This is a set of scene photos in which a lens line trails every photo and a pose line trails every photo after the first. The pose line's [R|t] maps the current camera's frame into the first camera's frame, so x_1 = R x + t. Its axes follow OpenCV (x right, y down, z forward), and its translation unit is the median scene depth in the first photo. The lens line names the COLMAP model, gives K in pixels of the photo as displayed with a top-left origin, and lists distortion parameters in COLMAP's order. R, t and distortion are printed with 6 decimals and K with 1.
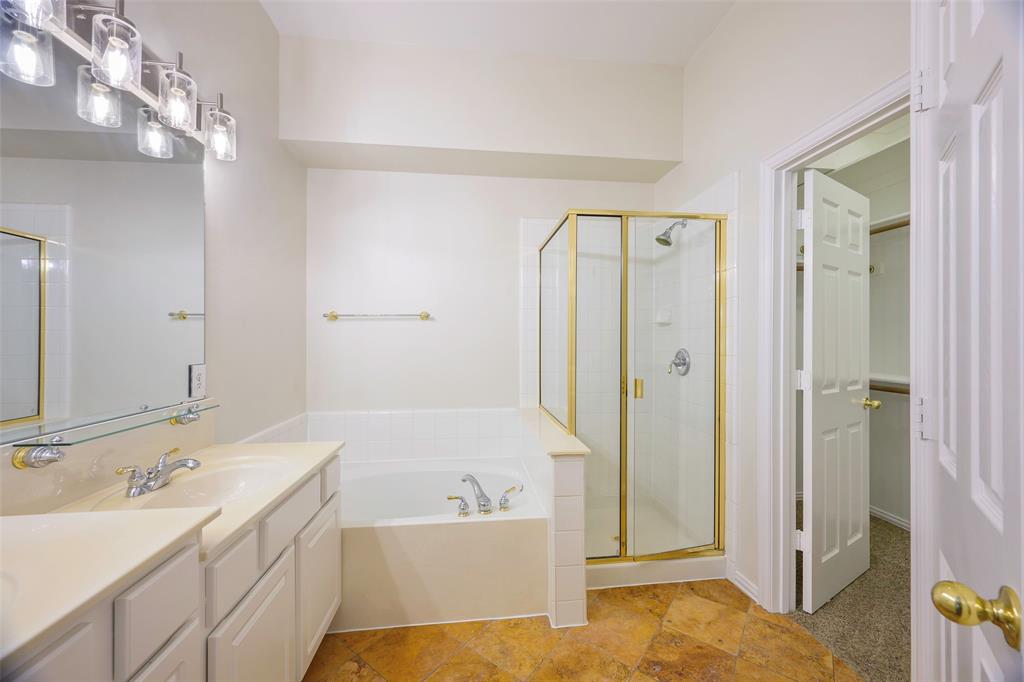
lens RADIAL K [[403.6, 0, 511.9], [0, 403.6, 339.9], [0, 0, 1]] dist [-0.001295, -0.000675]
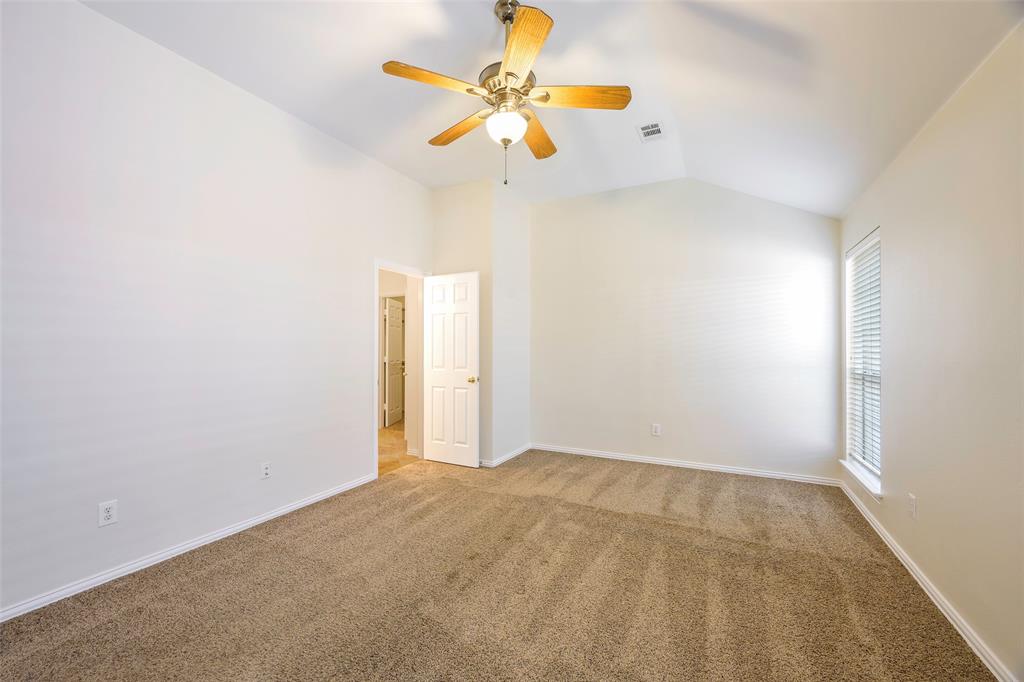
lens RADIAL K [[403.6, 0, 512.8], [0, 403.6, 343.7], [0, 0, 1]] dist [-0.001295, -0.000675]
pose [[0.596548, 0.006613, 0.802550, -1.368503], [-0.000095, 0.999967, -0.008168, -0.011197], [-0.802578, 0.004796, 0.596528, -1.886917]]
